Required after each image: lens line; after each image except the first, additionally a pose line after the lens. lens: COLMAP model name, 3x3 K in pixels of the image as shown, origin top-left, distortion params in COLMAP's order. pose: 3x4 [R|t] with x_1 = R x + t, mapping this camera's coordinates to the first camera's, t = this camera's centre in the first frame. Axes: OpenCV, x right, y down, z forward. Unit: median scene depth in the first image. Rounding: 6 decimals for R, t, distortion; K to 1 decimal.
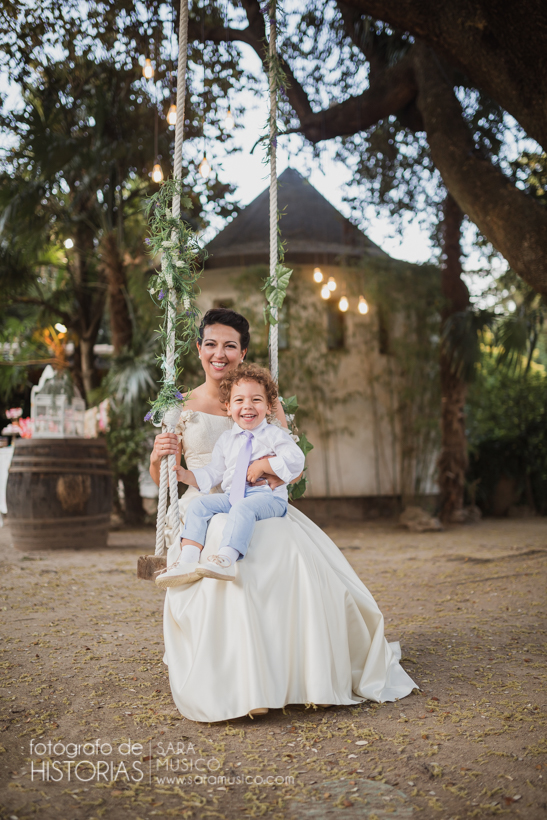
lens RADIAL K [[777.1, 0, 273.5], [0, 777.1, 410.0], [0, 0, 1]] dist [-0.049181, 0.010678]
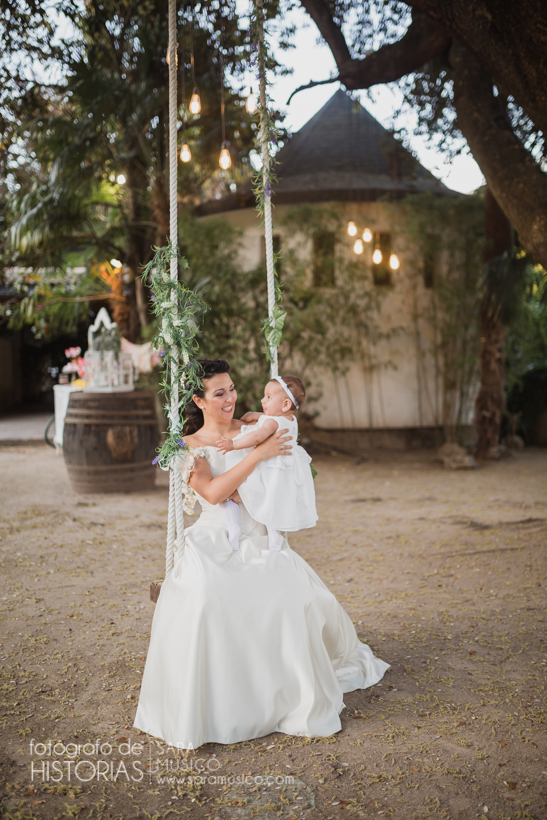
lens RADIAL K [[777.1, 0, 273.5], [0, 777.1, 410.0], [0, 0, 1]] dist [-0.049181, 0.010678]
pose [[0.995840, 0.005235, -0.090969, 0.052612], [0.006885, 0.991172, 0.132407, -0.079112], [0.090859, -0.132482, 0.987012, -0.055802]]
